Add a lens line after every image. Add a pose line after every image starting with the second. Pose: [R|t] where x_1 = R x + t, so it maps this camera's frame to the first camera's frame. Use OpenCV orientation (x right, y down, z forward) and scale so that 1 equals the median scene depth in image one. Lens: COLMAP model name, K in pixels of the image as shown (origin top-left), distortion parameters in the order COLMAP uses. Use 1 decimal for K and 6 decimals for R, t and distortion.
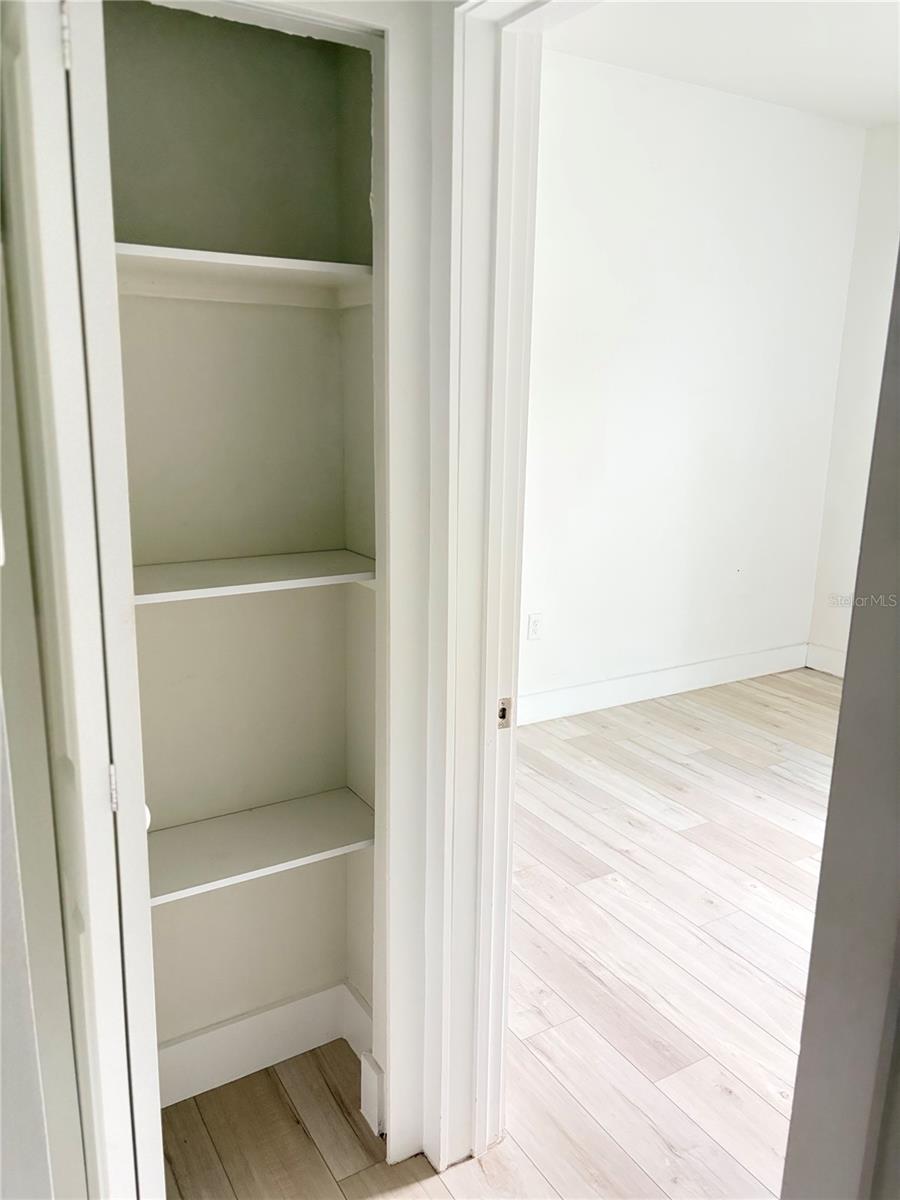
lens RADIAL K [[904.4, 0, 446.2], [0, 904.4, 592.1], [0, 0, 1]] dist [0.045946, -0.054782]
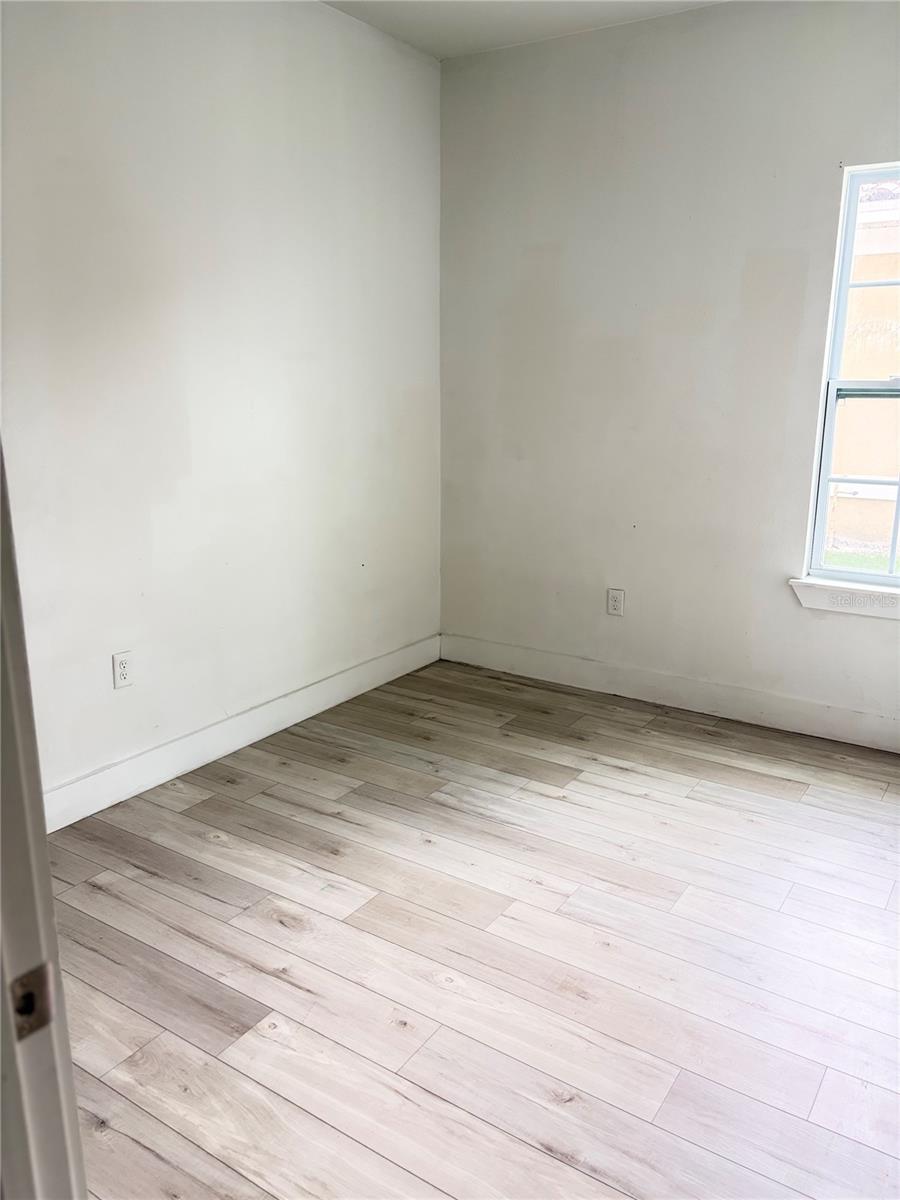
lens RADIAL K [[904.4, 0, 449.8], [0, 904.4, 592.4], [0, 0, 1]] dist [0.045946, -0.054782]
pose [[0.901436, -0.115329, 0.417268, 0.043019], [0.108270, 0.993291, 0.040639, -0.032551], [-0.419155, 0.008544, 0.907874, 0.244250]]
